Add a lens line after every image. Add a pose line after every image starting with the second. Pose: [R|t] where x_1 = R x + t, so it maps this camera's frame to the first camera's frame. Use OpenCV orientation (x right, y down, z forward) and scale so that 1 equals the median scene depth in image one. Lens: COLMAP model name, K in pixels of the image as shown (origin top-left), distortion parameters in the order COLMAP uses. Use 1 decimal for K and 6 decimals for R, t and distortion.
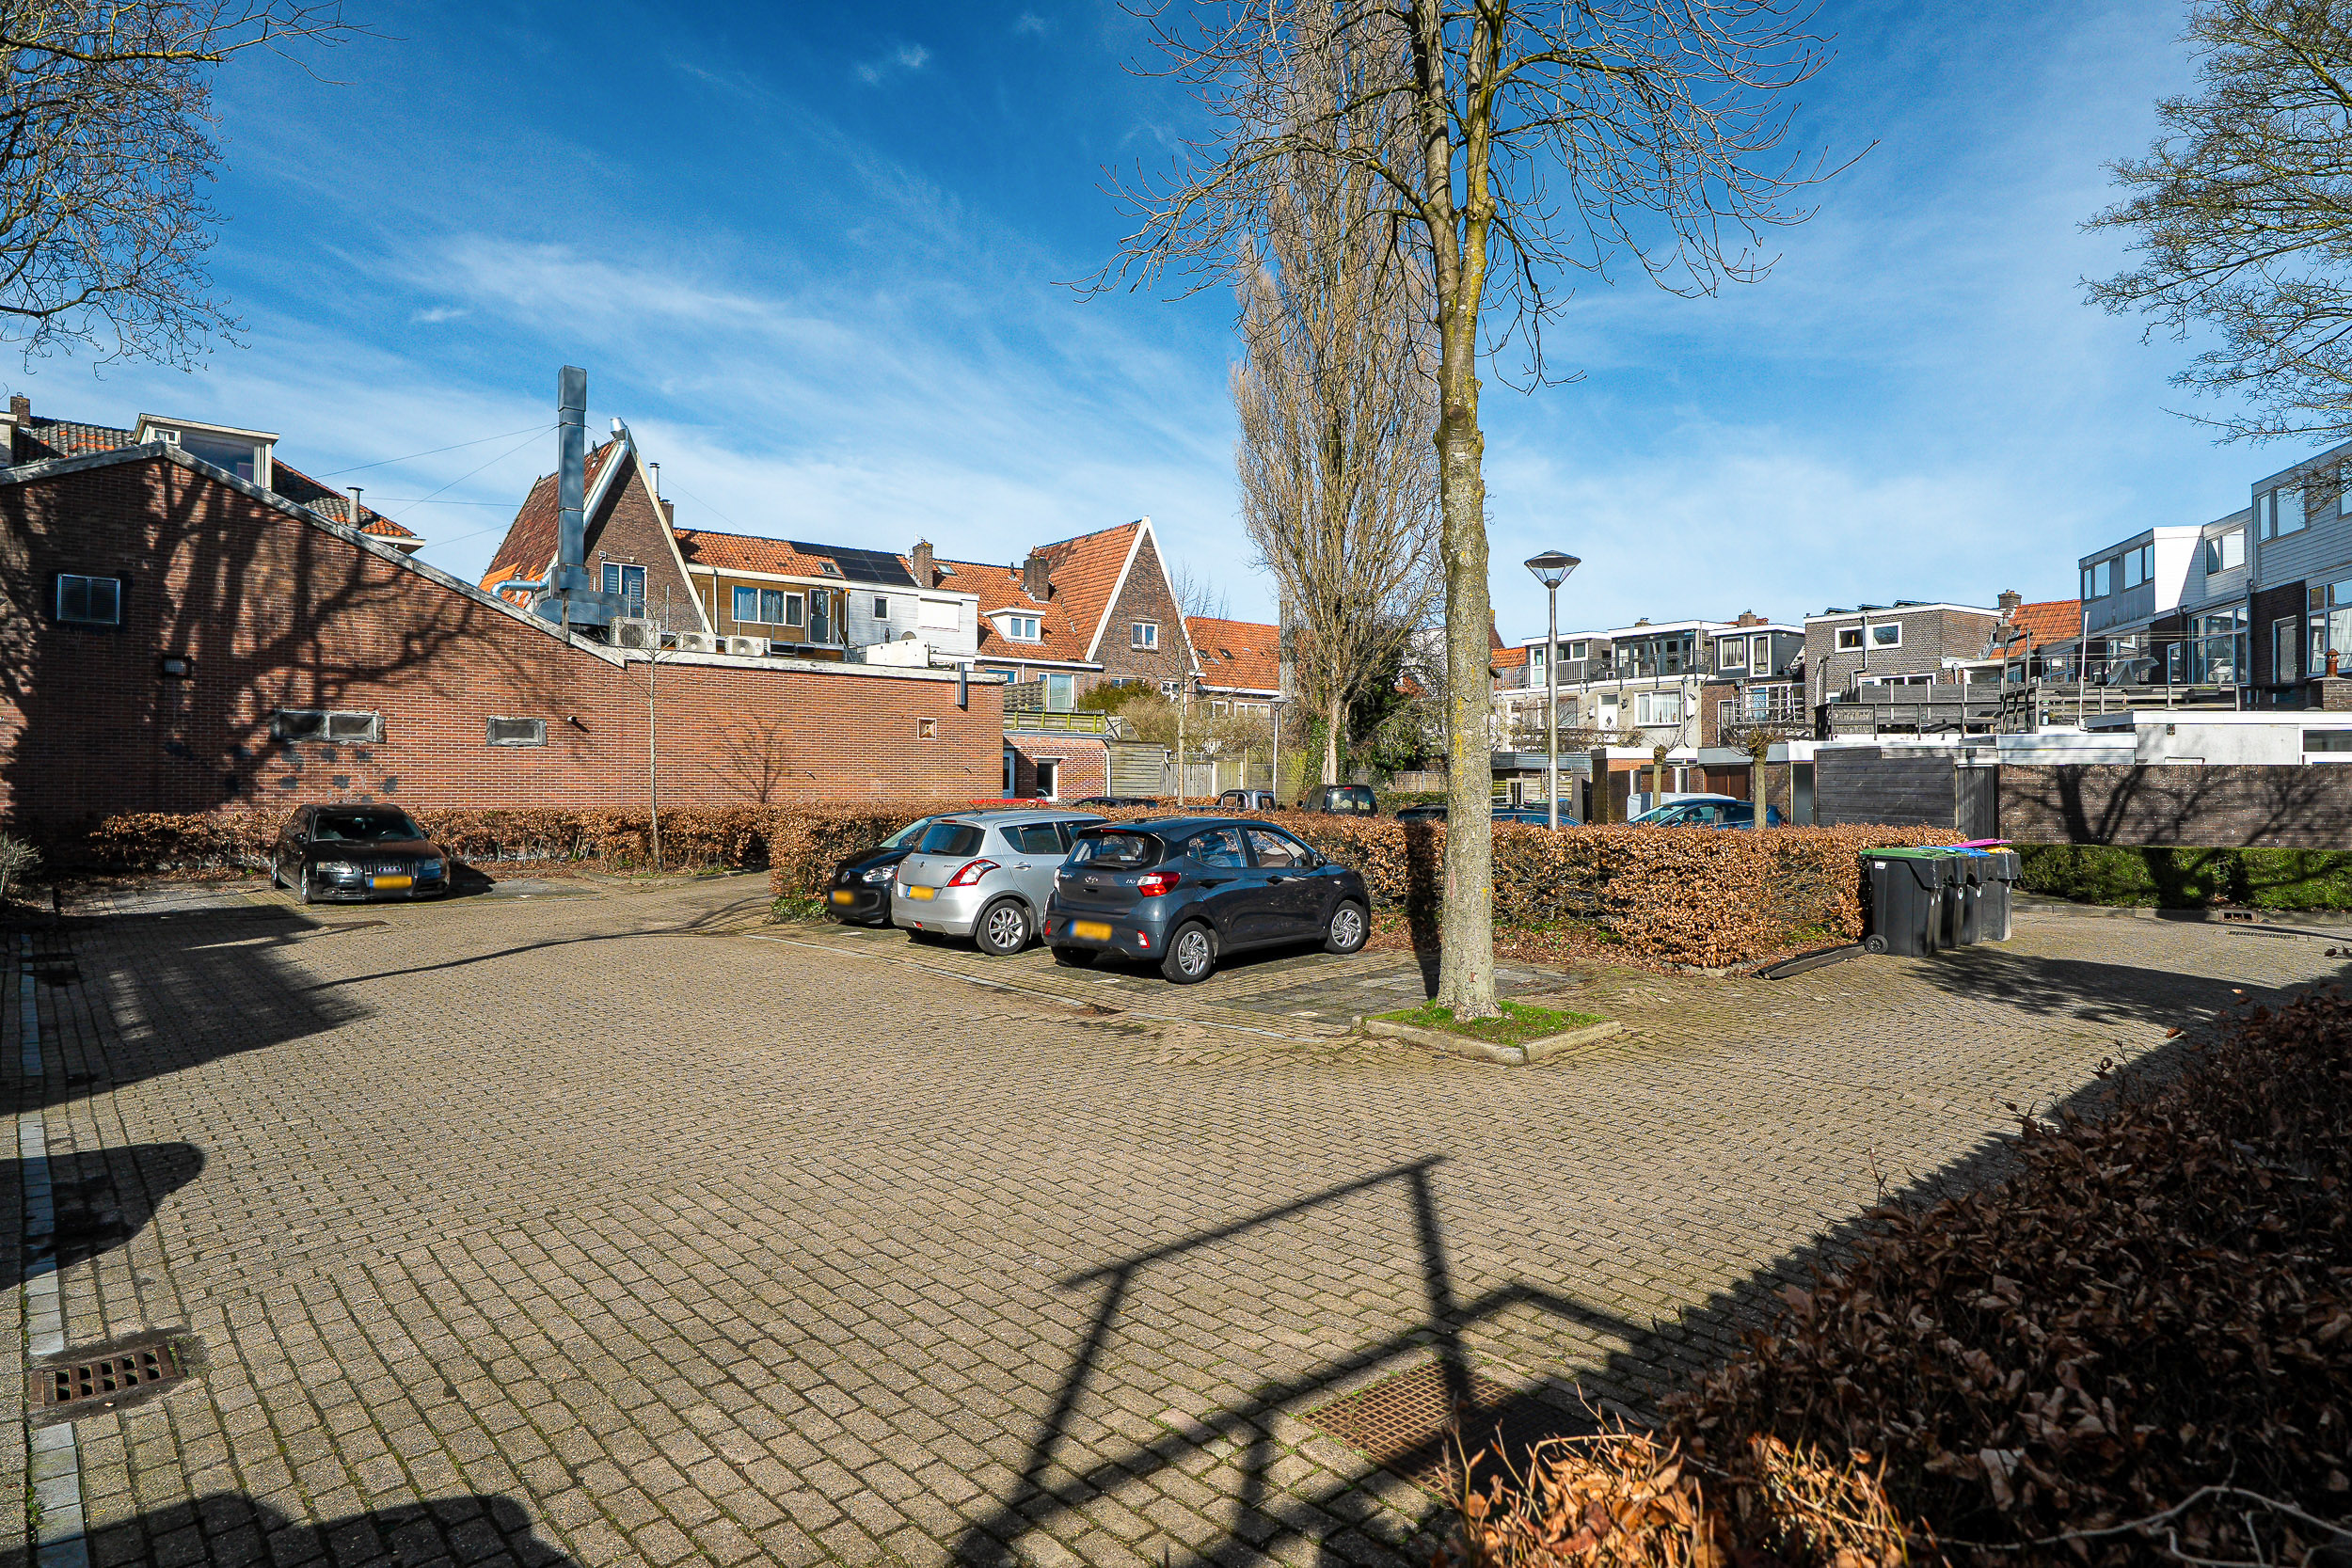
lens RADIAL K [[1276.4, 0, 1181.3], [0, 1276.4, 784.5], [0, 0, 1]] dist [-0.007390, -0.000827]
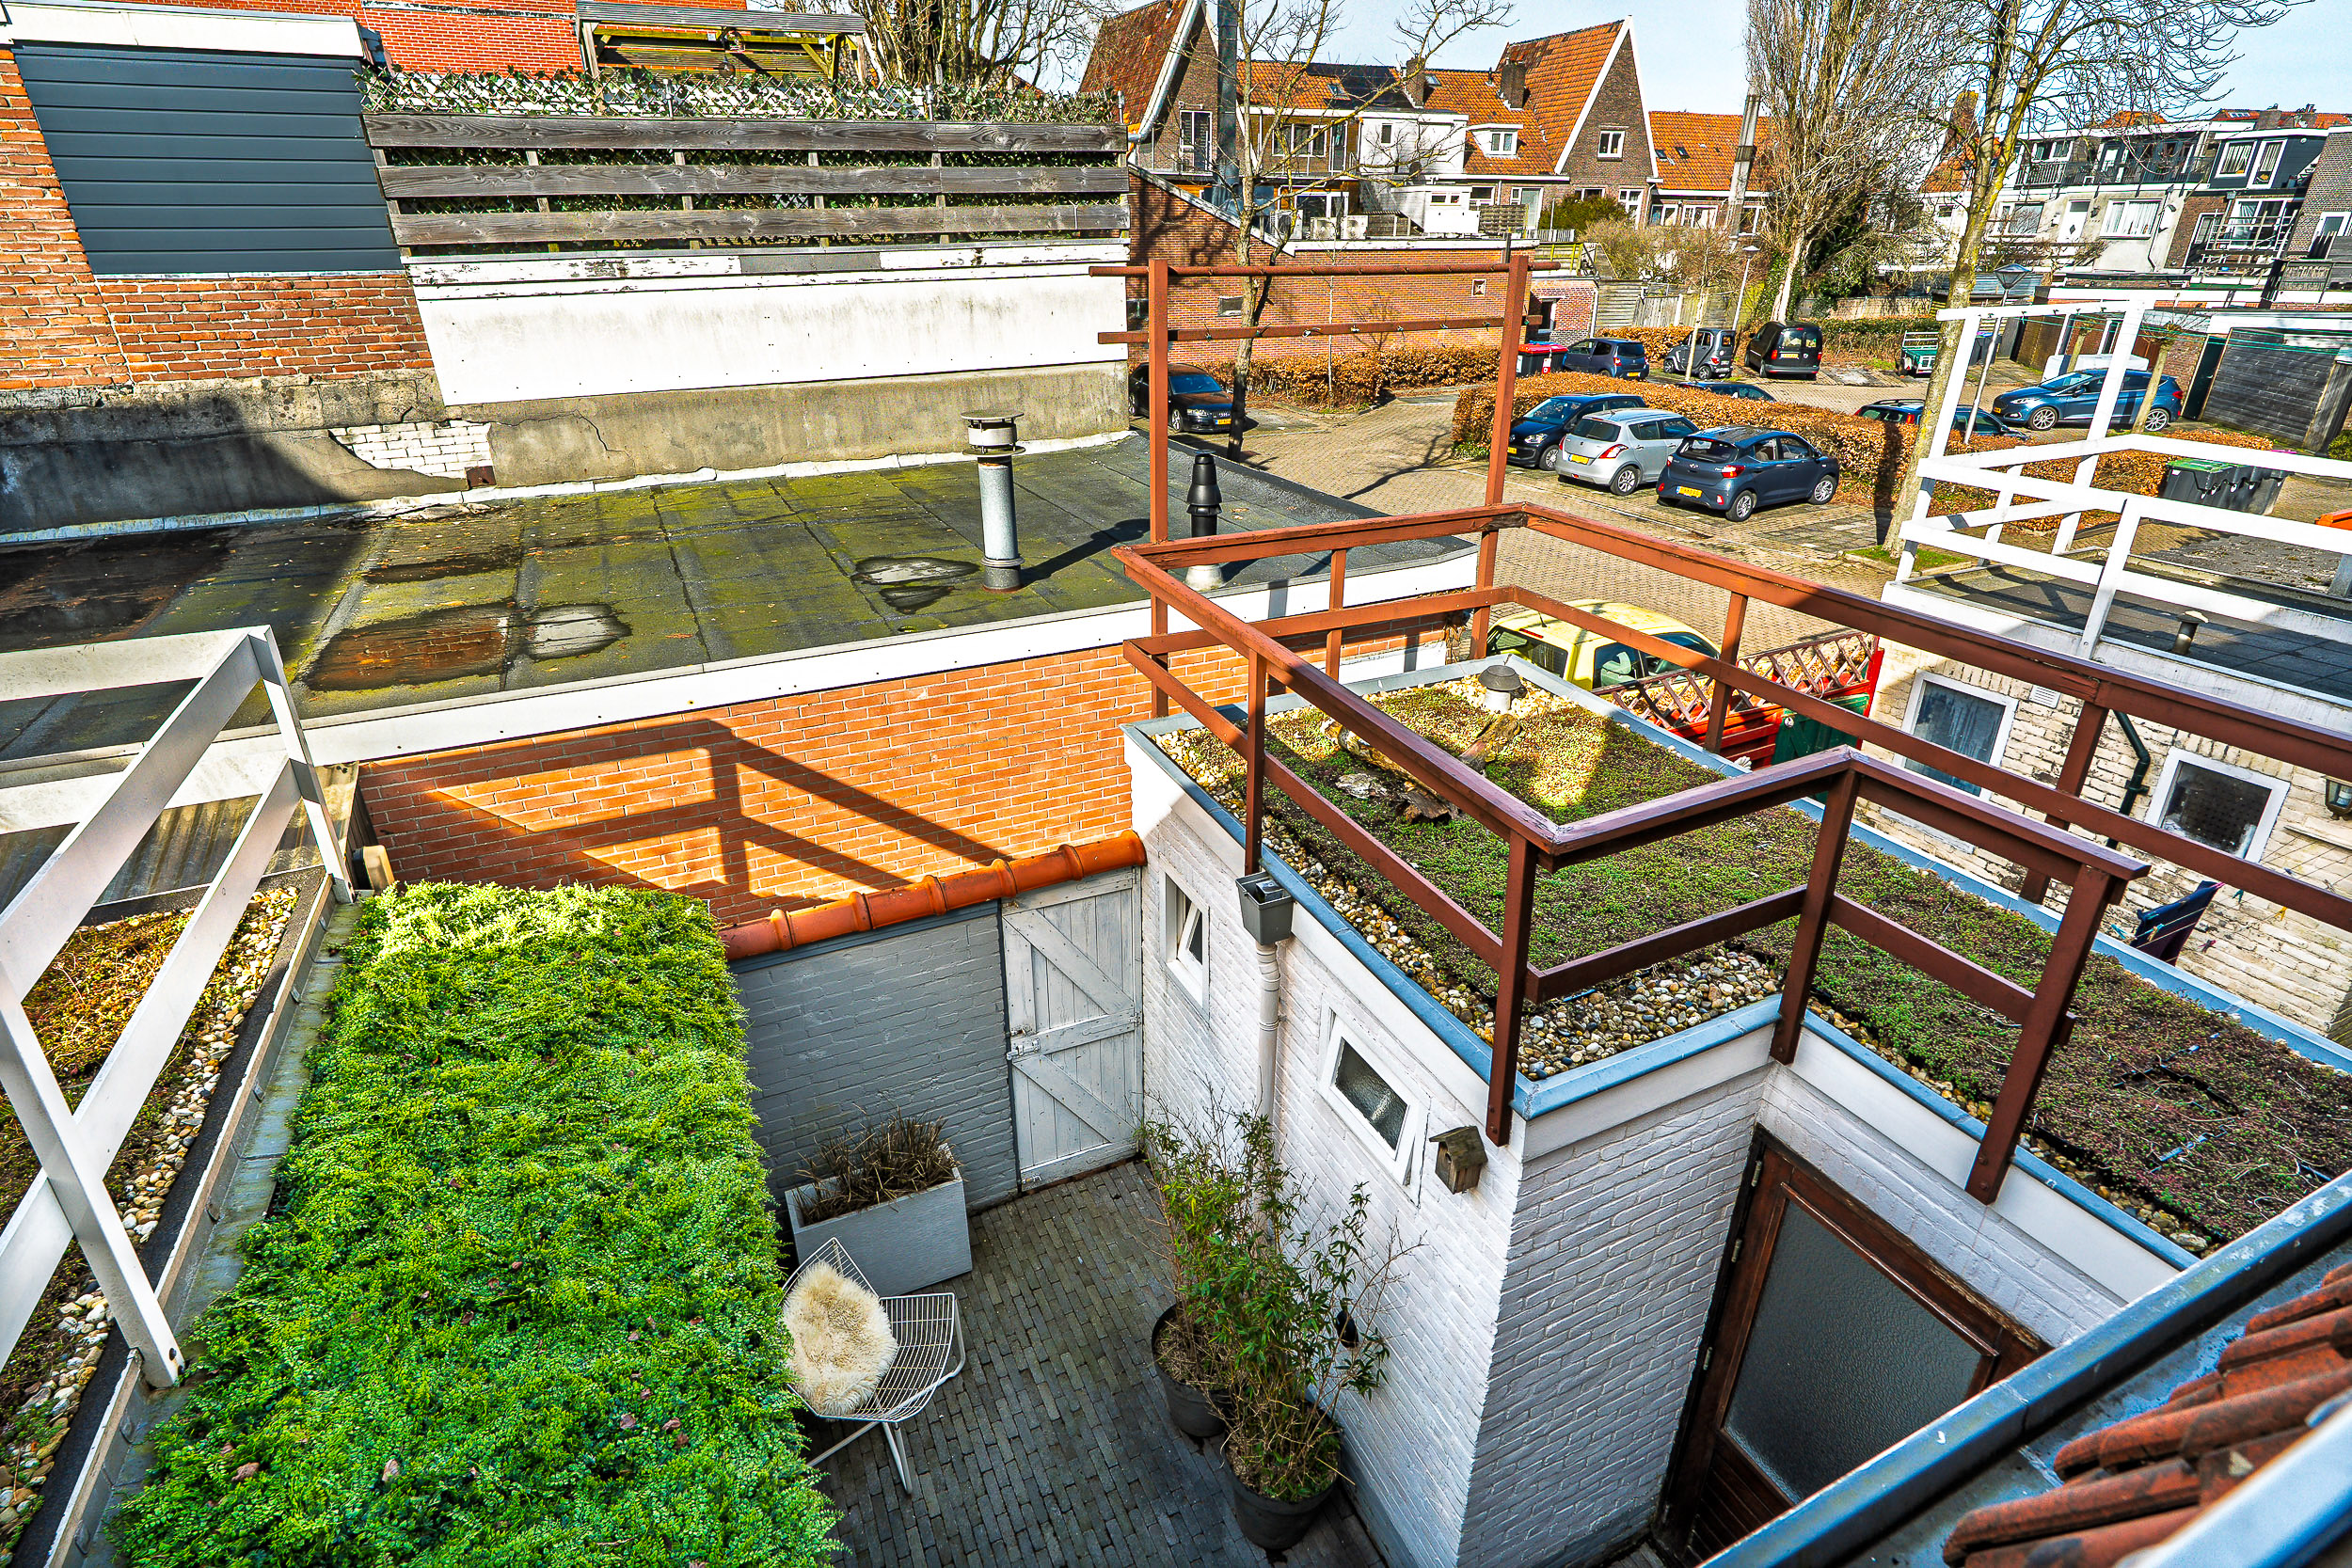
lens RADIAL K [[1170.0, 0, 1179.7], [0, 1170.0, 770.1], [0, 0, 1]] dist [0.001111, 0.000193]
pose [[0.959744, 0.114426, -0.256511, -0.087388], [0.004807, 0.906429, 0.422331, -0.074153], [0.280835, -0.406562, 0.869390, -0.275335]]
